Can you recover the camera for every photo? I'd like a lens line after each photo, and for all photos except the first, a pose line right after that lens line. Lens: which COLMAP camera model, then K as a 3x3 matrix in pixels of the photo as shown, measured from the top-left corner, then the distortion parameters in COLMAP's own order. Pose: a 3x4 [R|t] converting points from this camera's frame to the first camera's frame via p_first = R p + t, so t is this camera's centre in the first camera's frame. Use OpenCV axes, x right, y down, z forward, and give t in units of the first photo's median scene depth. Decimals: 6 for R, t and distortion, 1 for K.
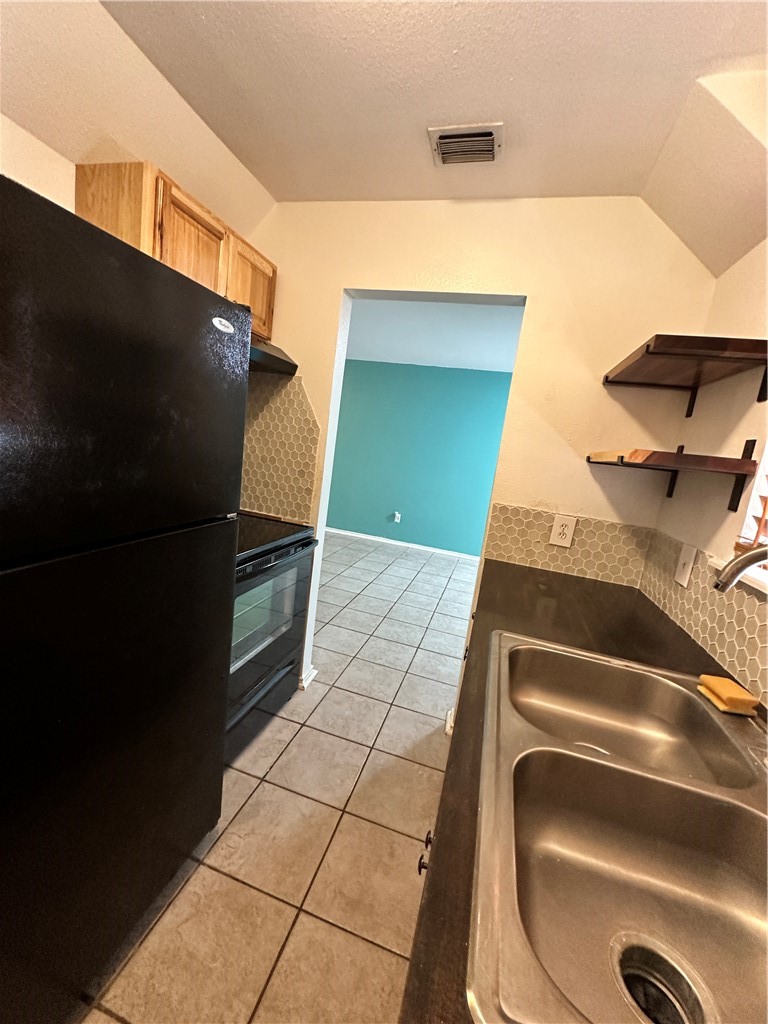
lens RADIAL K [[411.0, 0, 383.8], [0, 411.0, 512.1], [0, 0, 1]] dist [-0.005380, 0.001052]
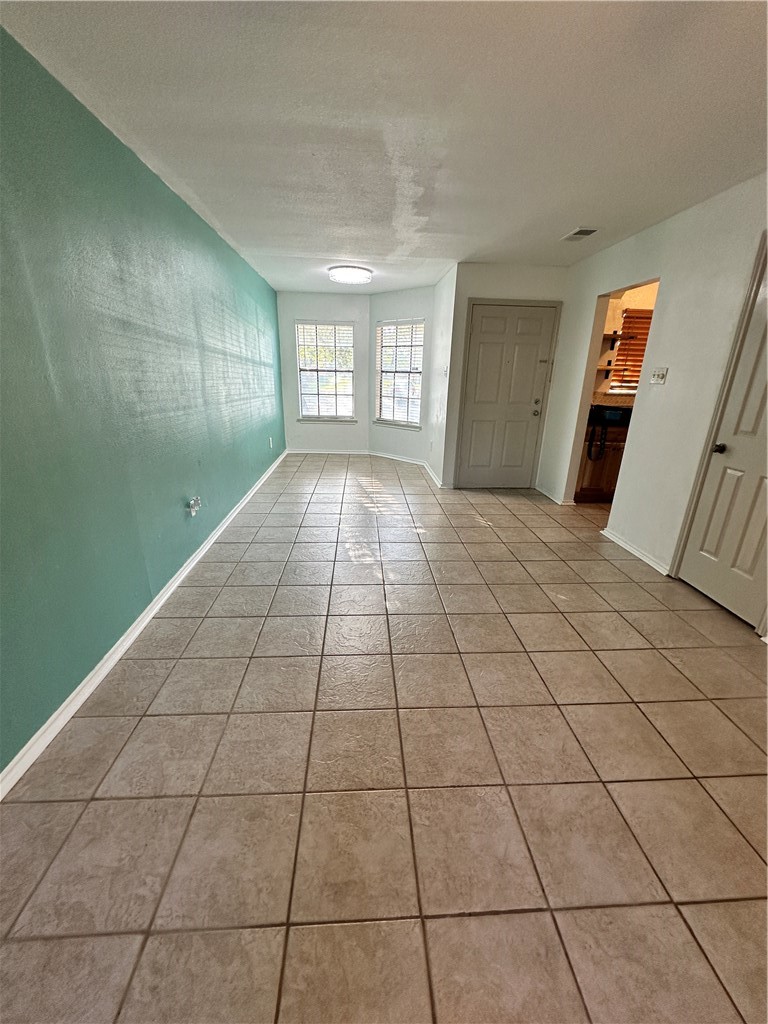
lens RADIAL K [[411.0, 0, 387.0], [0, 411.0, 510.4], [0, 0, 1]] dist [-0.005380, 0.001052]
pose [[-0.341590, -0.436014, 0.832591, -1.600760], [0.088561, 0.867004, 0.490369, -0.714656], [-0.935667, 0.241240, -0.257546, 2.996844]]
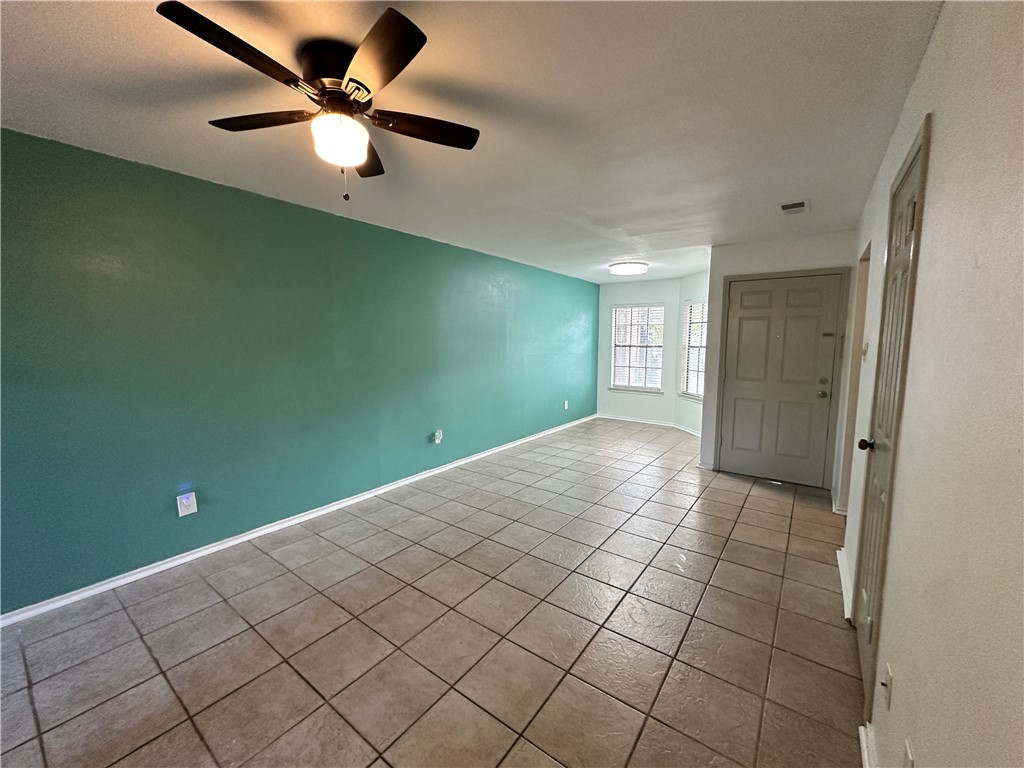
lens RADIAL K [[411.0, 0, 511.6], [0, 411.0, 382.3], [0, 0, 1]] dist [-0.005380, 0.001052]
pose [[0.333175, -0.228841, 0.914673, -1.979062], [0.197221, 0.965554, 0.169732, -0.623631], [-0.922008, 0.123842, 0.366831, 1.918399]]
